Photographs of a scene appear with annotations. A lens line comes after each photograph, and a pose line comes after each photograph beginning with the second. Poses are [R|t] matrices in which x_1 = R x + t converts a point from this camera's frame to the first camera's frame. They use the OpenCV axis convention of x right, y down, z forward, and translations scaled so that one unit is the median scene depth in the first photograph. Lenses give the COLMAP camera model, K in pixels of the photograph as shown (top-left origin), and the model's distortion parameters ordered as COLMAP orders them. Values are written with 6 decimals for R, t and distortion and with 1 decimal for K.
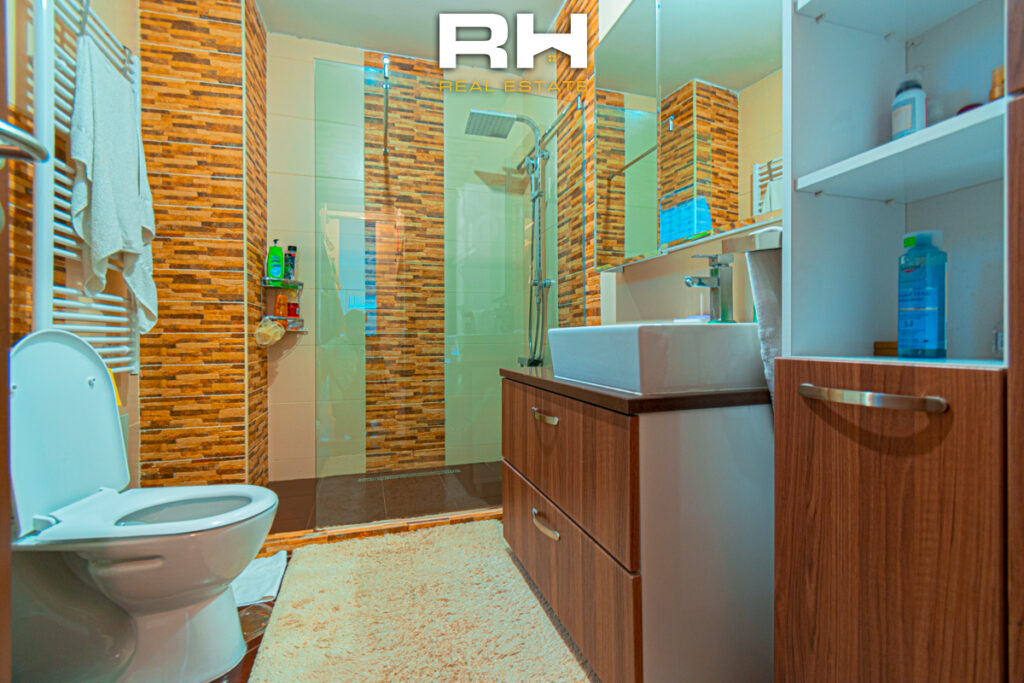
lens RADIAL K [[456.0, 0, 512.0], [0, 456.0, 341.5], [0, 0, 1]] dist [0.000178, 0.000036]
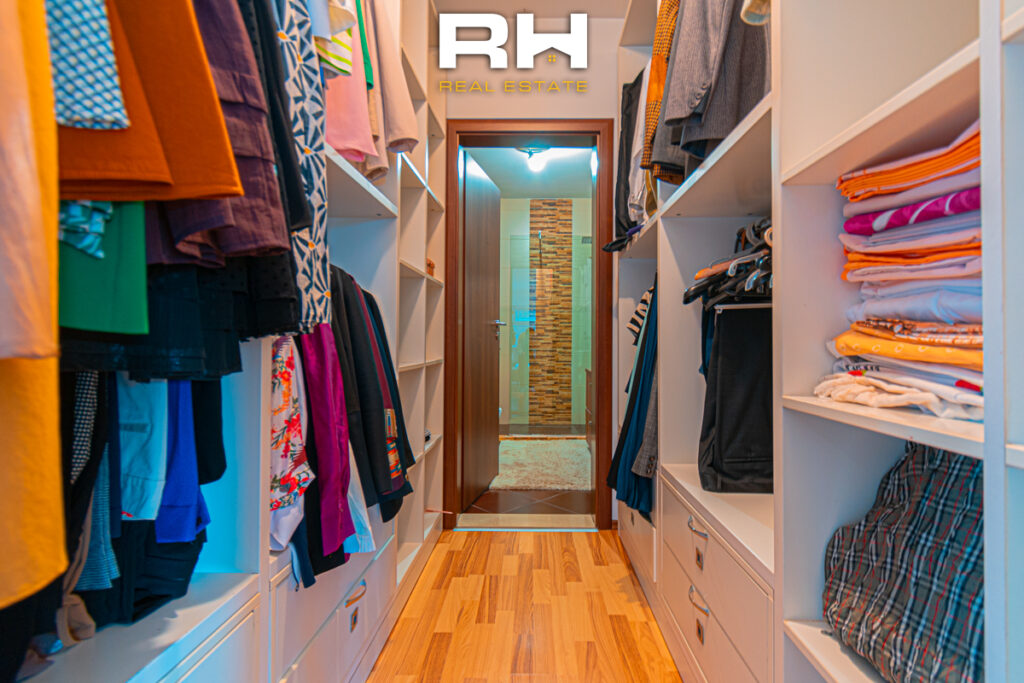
lens RADIAL K [[456.0, 0, 512.0], [0, 456.0, 341.5], [0, 0, 1]] dist [0.000178, 0.000036]
pose [[0.940316, 0.003960, -0.340280, 0.241624], [-0.008318, 0.999901, -0.011351, -0.028310], [0.340202, 0.013504, 0.940255, -0.763417]]
